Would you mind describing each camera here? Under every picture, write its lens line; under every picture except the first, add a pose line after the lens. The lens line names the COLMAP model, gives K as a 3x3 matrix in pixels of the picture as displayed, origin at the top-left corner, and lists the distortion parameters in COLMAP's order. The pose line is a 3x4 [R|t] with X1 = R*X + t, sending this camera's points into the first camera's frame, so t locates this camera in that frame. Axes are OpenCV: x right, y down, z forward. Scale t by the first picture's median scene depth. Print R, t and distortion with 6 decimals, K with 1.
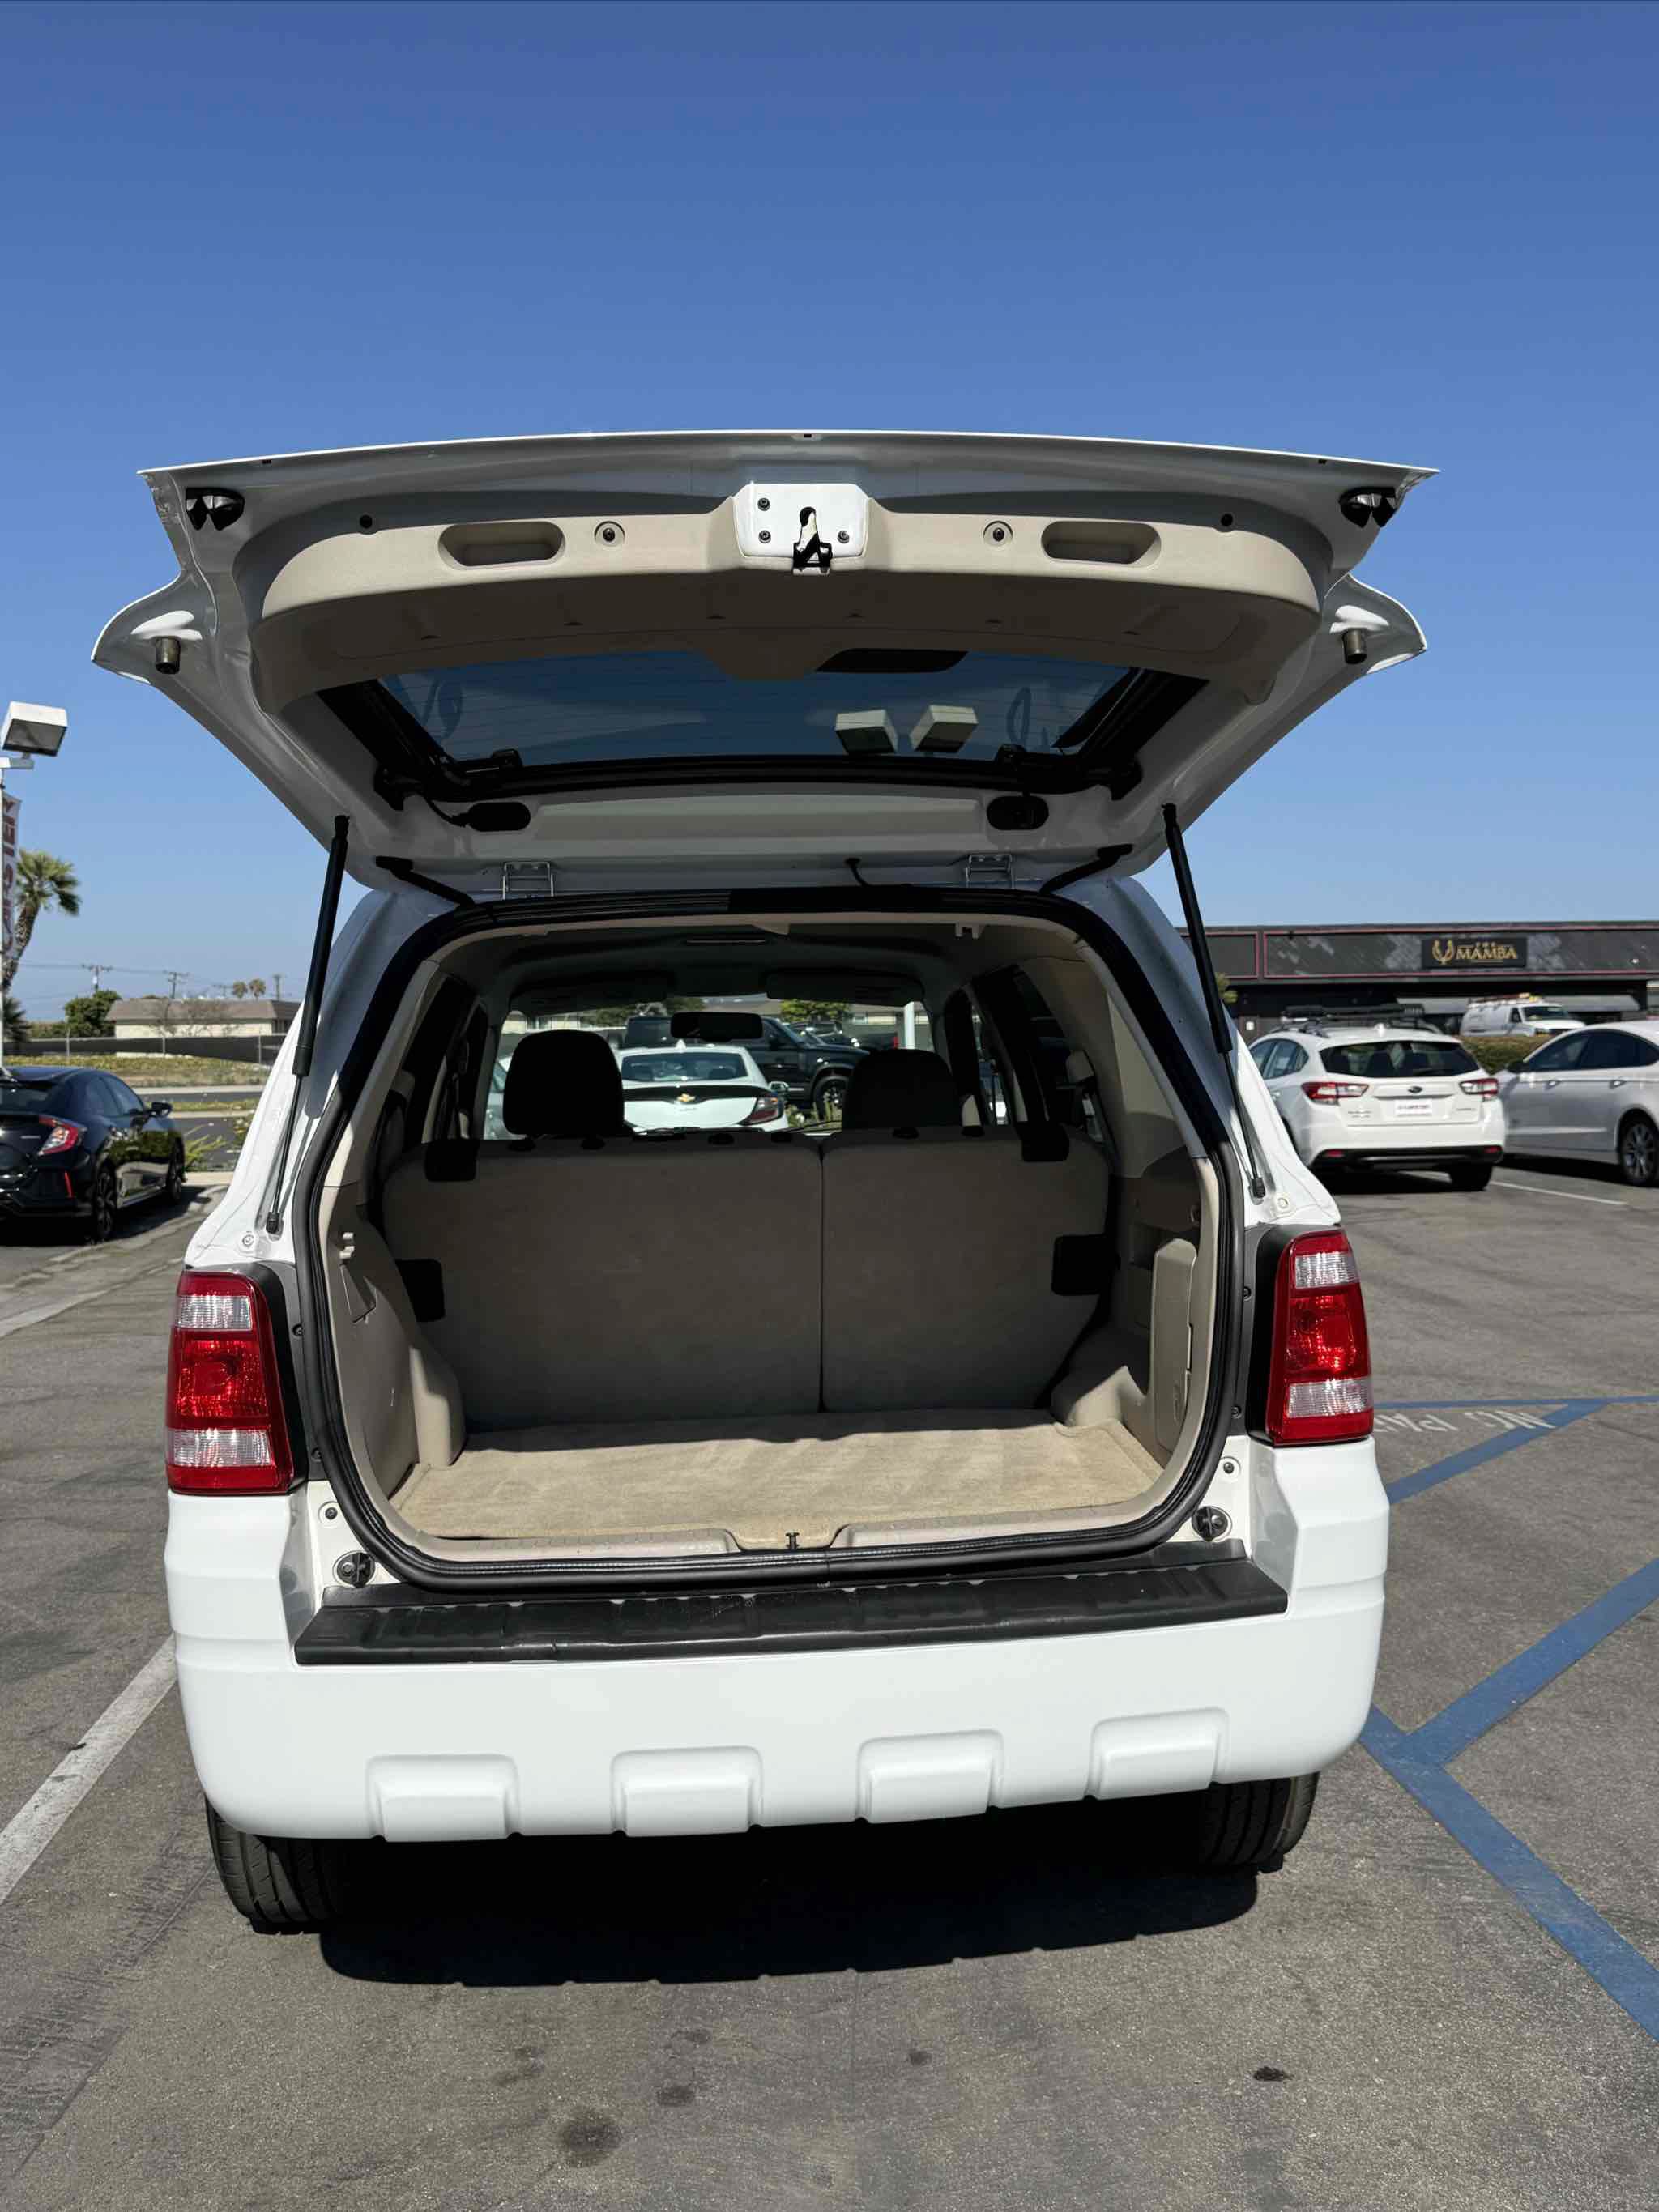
lens RADIAL K [[1799.3, 0, 829.5], [0, 1799.3, 1106.0], [0, 0, 1]] dist [0.052323, -0.073019]
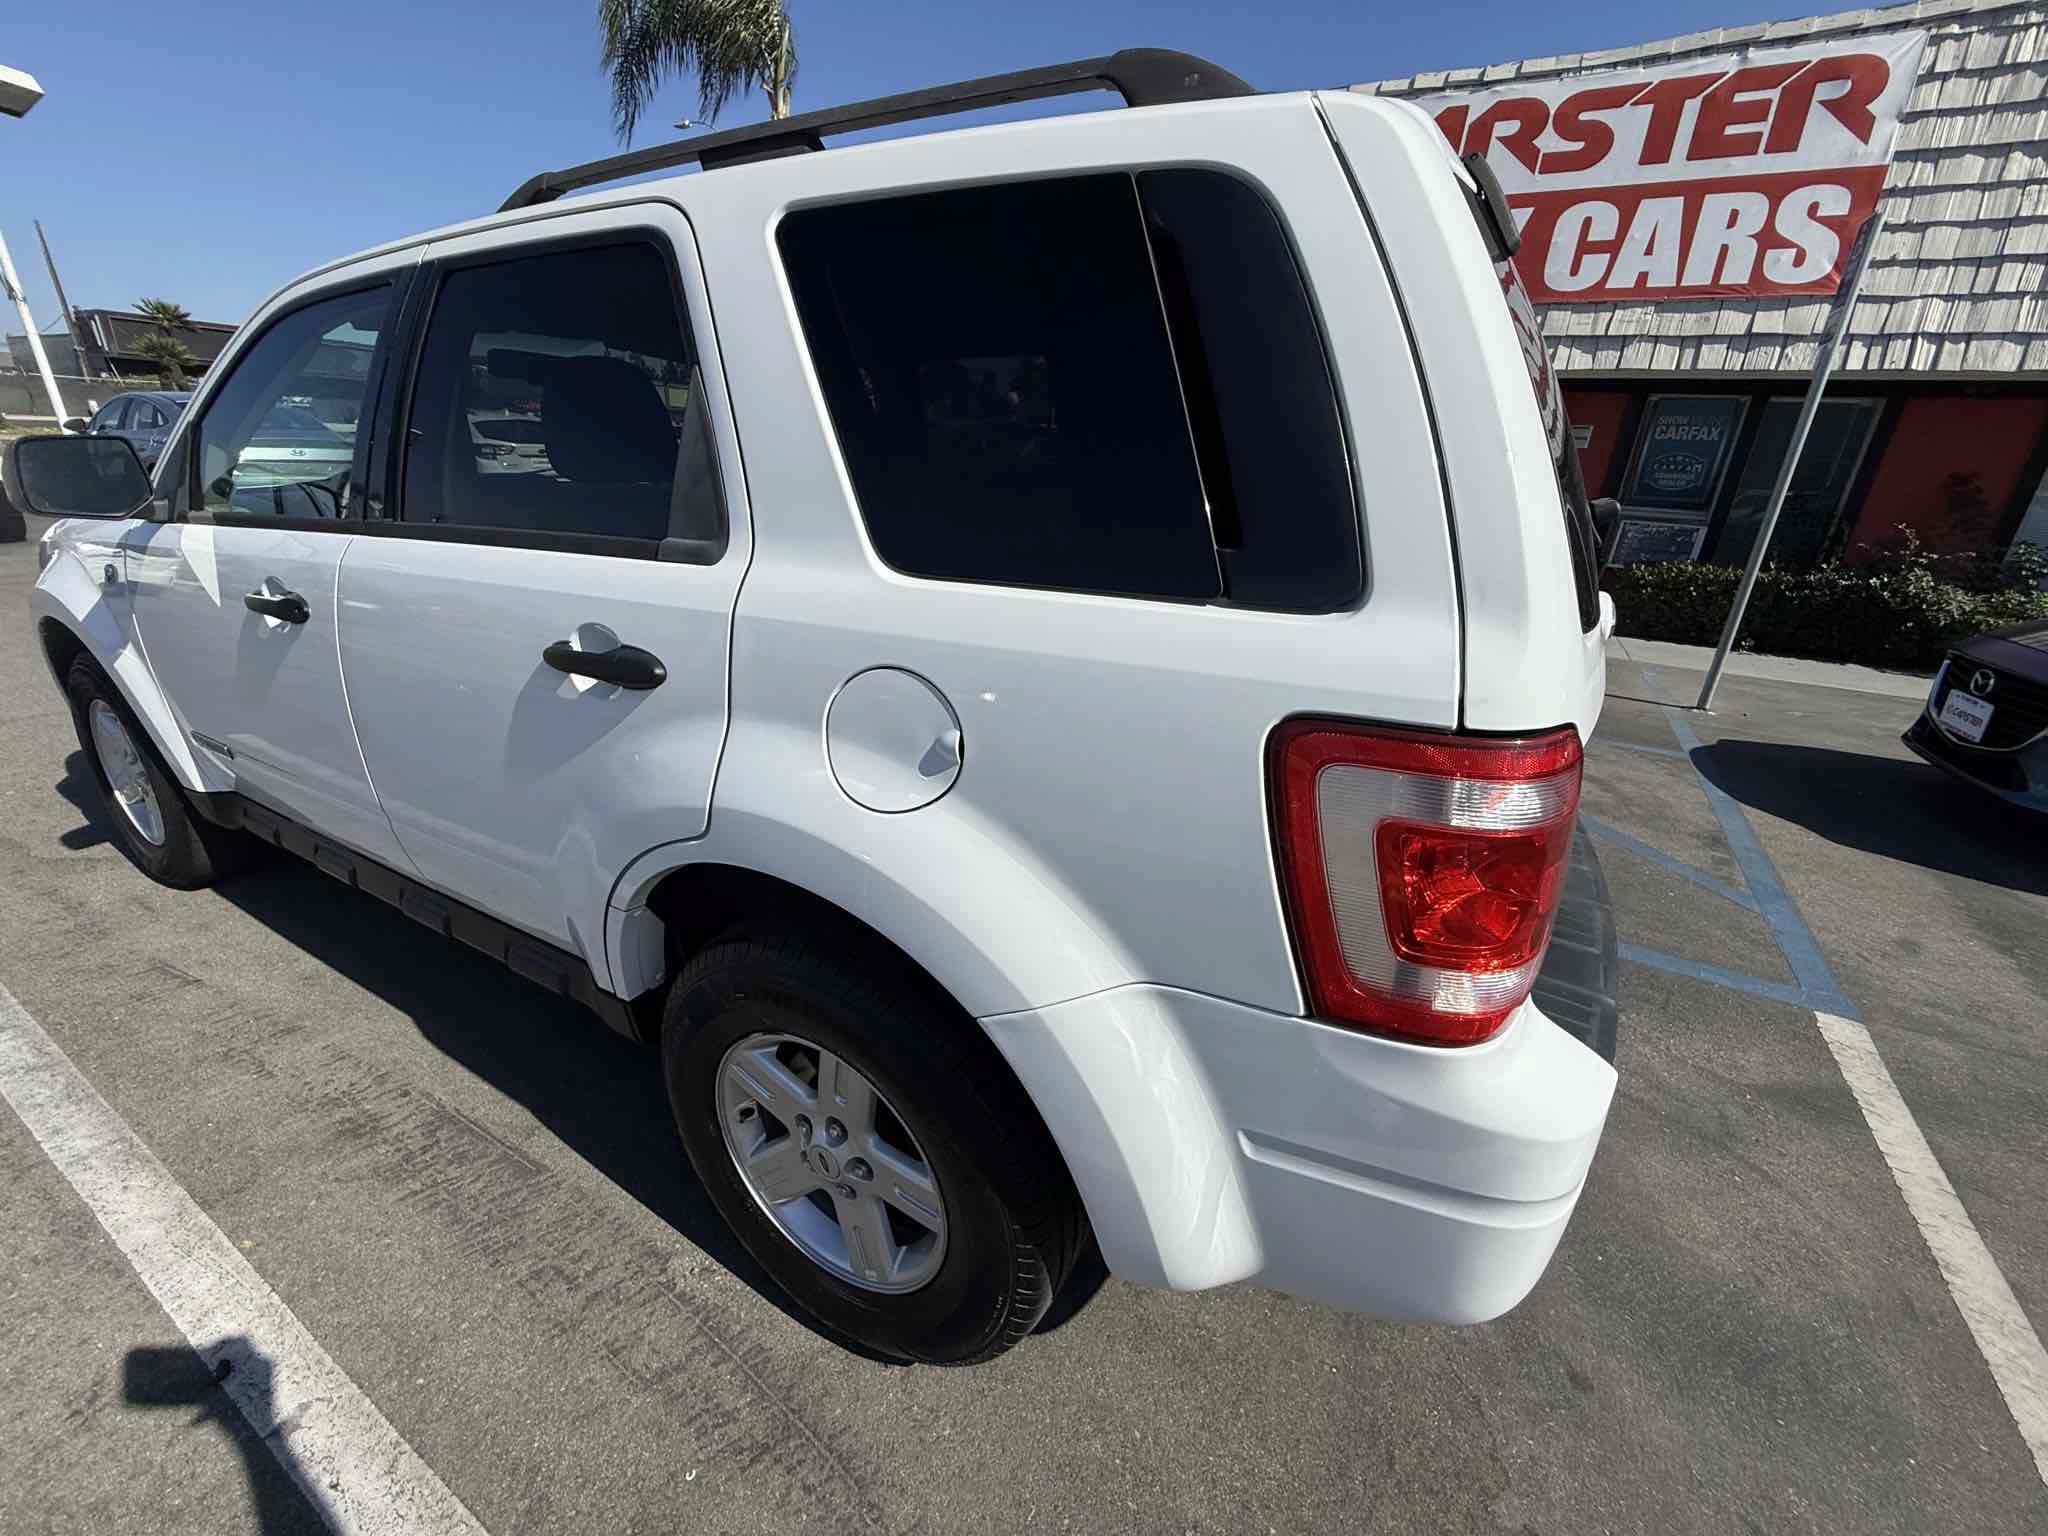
lens RADIAL K [[803.7, 0, 1009.2], [0, 803.7, 761.1], [0, 0, 1]] dist [0.000129, 0.000391]
pose [[0.575884, -0.253456, 0.777250, -0.334054], [-0.032042, 0.943000, 0.331247, 0.006074], [-0.816903, -0.215665, 0.534938, 0.496308]]
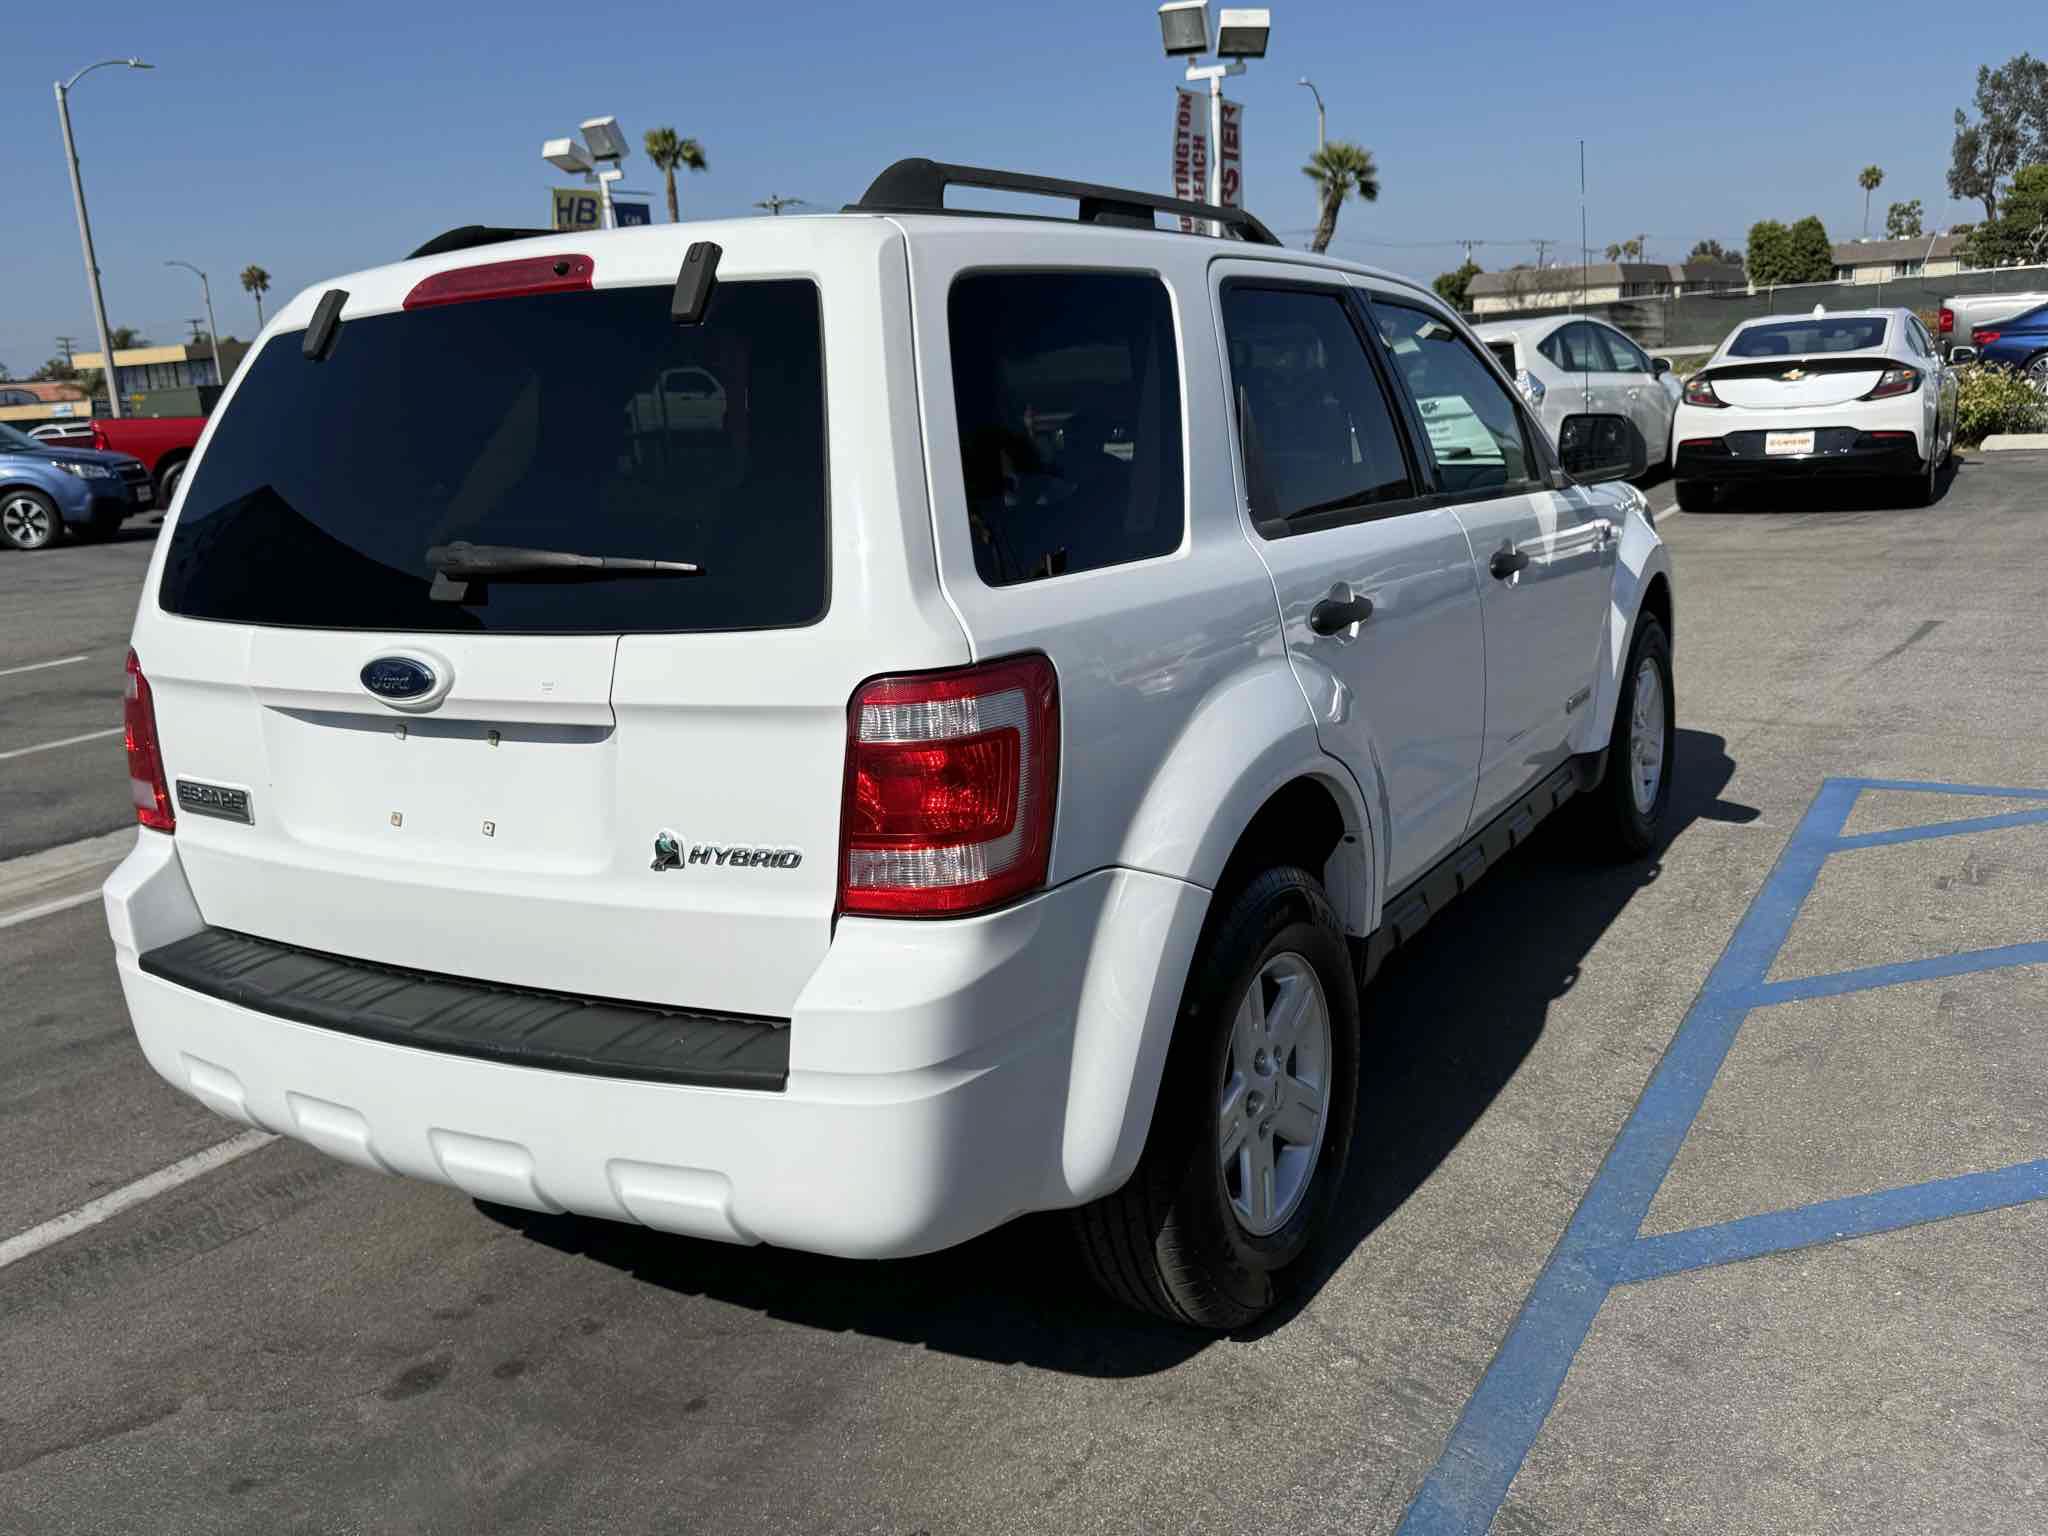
lens RADIAL K [[1694.7, 0, 1038.4], [0, 1694.7, 770.4], [0, 0, 1]] dist [0.083444, -0.142979]
pose [[0.811927, 0.101478, -0.574872, 0.408345], [0.031635, 0.975679, 0.216909, -0.029494], [0.582902, -0.194300, 0.788970, 0.211718]]
